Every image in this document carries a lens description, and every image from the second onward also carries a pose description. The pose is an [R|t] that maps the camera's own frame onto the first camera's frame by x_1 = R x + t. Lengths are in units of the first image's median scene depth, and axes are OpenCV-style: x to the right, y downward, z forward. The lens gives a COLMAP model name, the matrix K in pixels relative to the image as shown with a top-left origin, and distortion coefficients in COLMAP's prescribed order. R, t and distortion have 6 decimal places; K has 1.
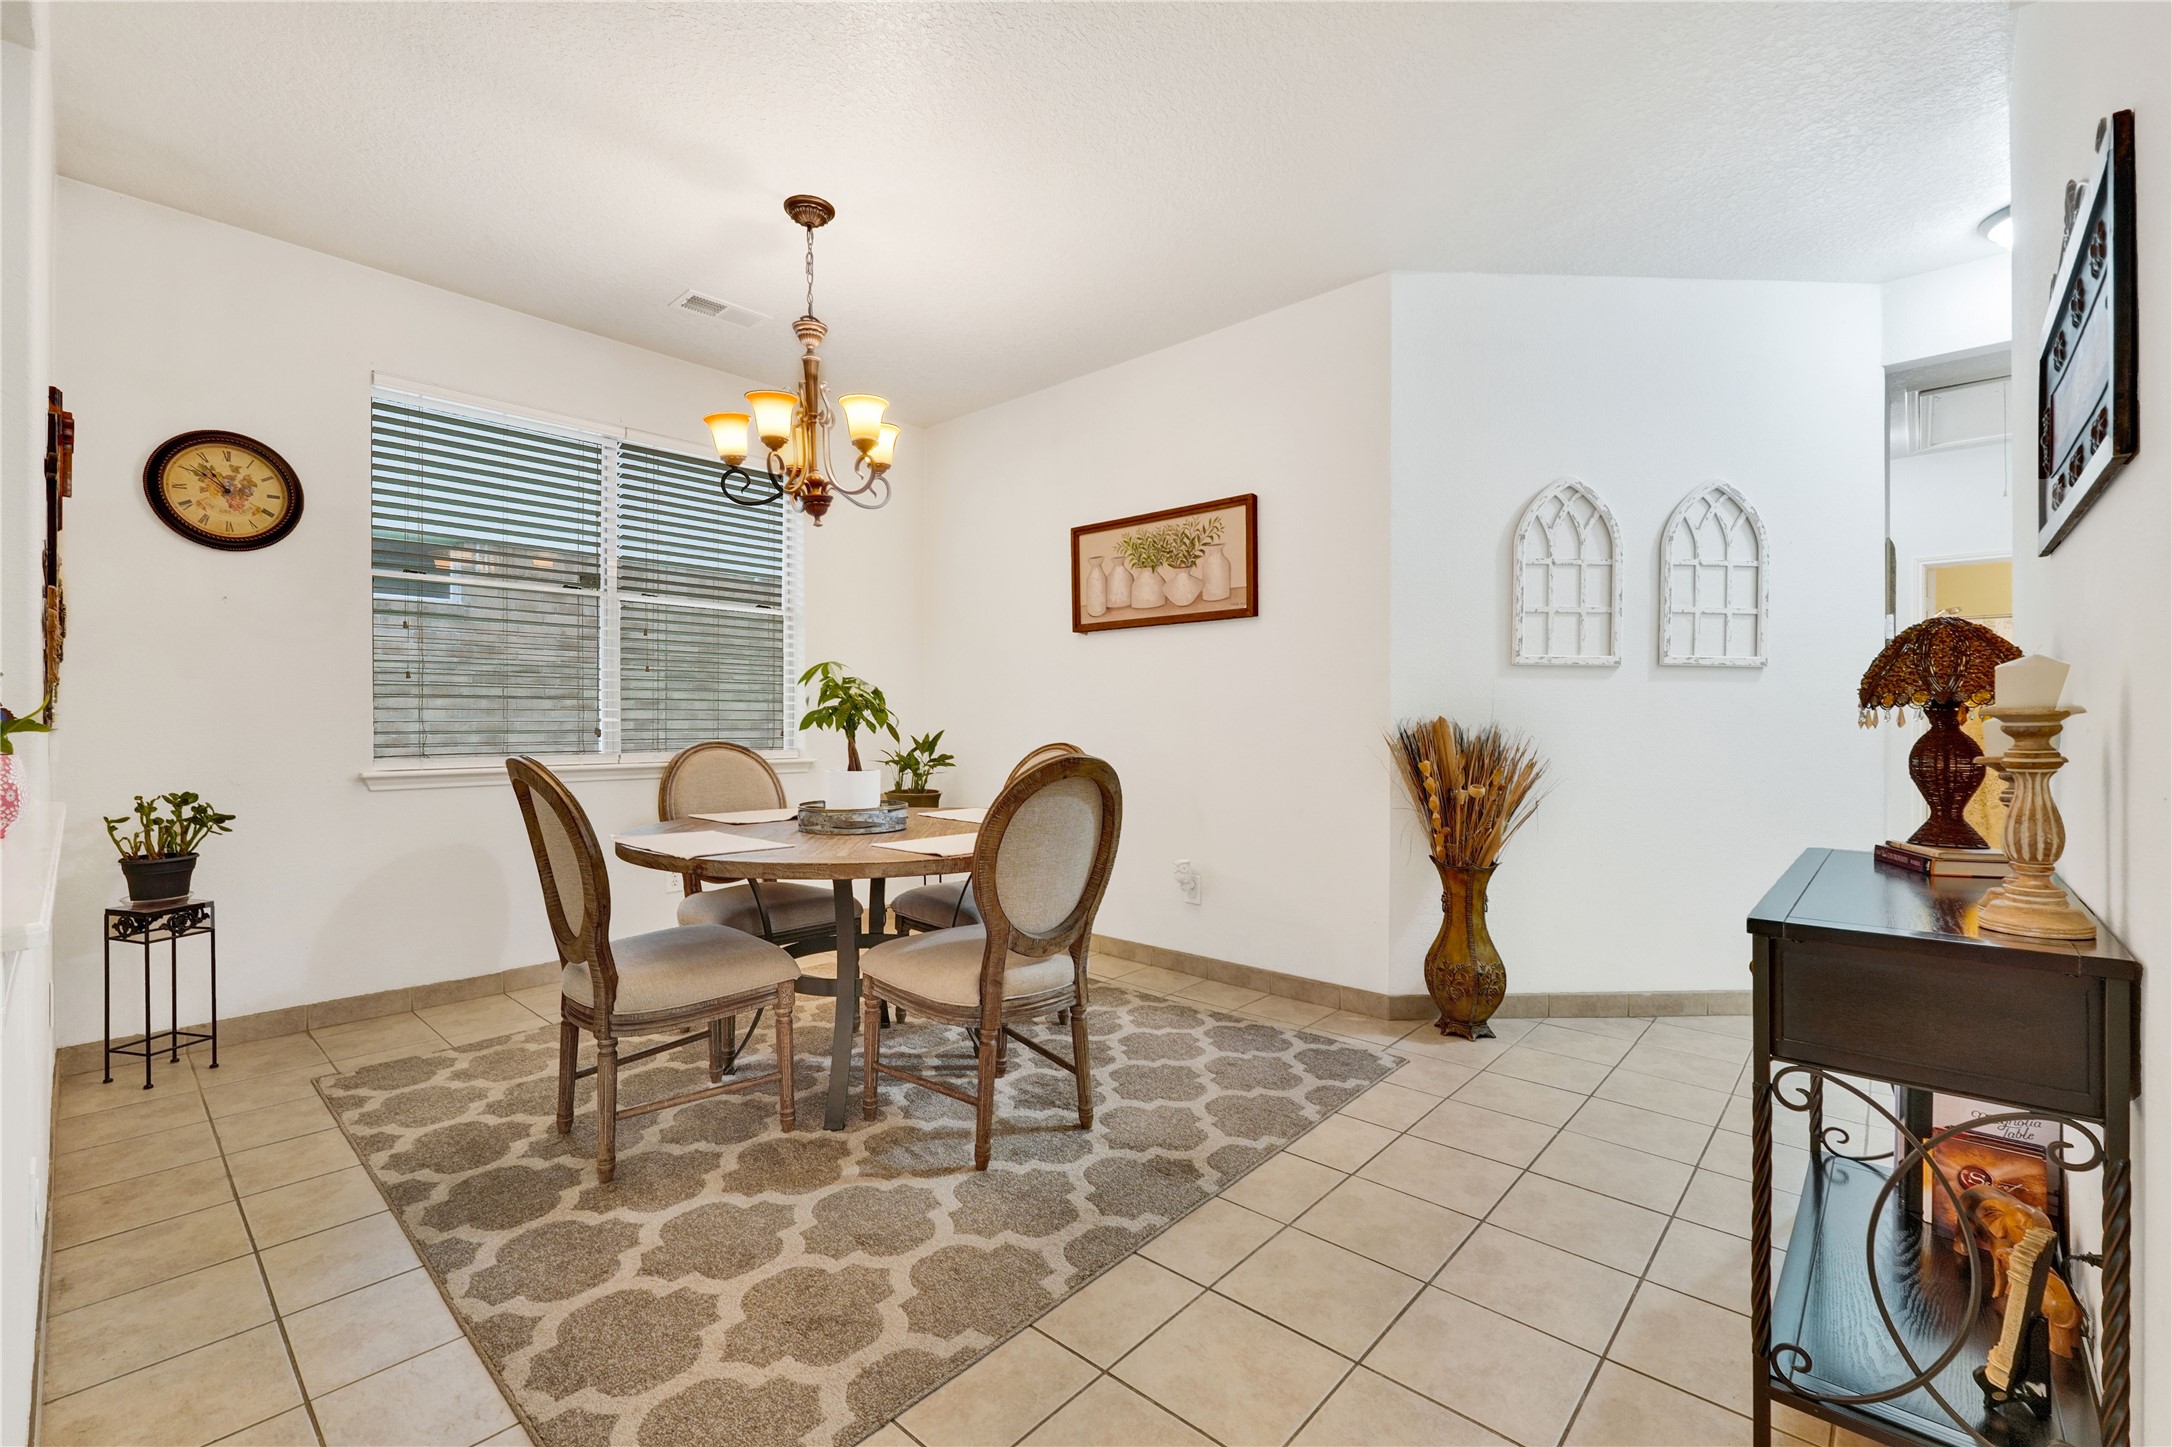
lens RADIAL K [[922.8, 0, 1072.4], [0, 922.8, 718.0], [0, 0, 1]] dist [-0.001471, -0.000056]
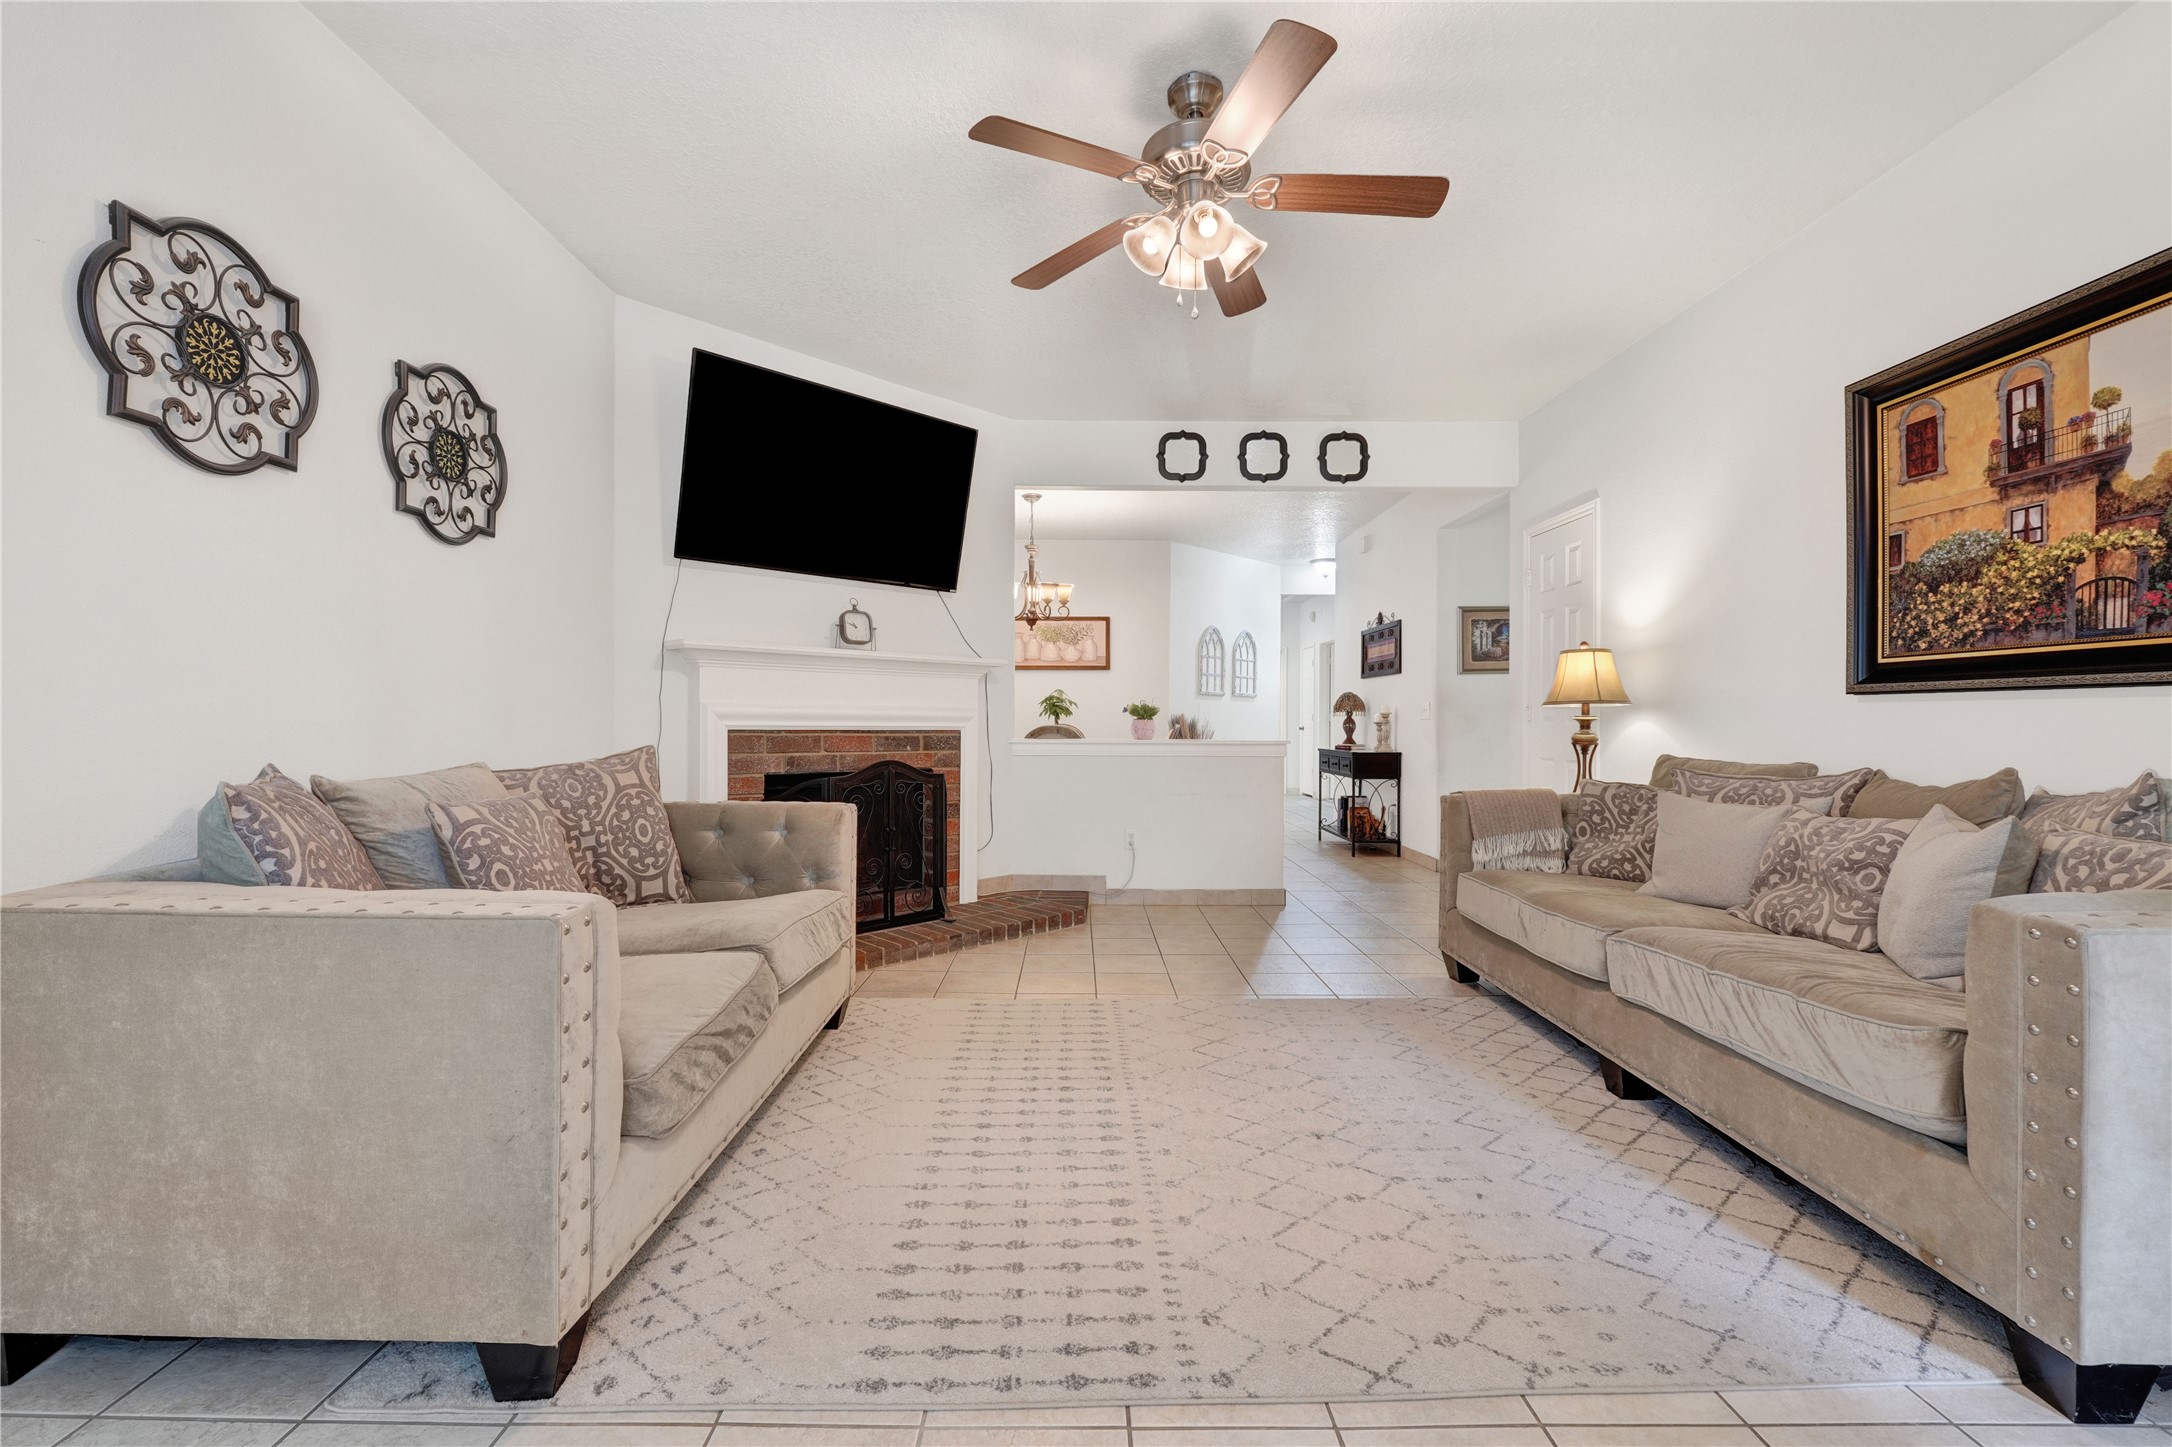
lens RADIAL K [[922.8, 0, 1073.7], [0, 922.8, 714.4], [0, 0, 1]] dist [-0.001471, -0.000056]
pose [[0.737857, 0.008517, 0.674904, -1.764692], [-0.009130, 0.999955, -0.002638, 0.011573], [-0.674896, -0.004215, 0.737901, -0.801586]]
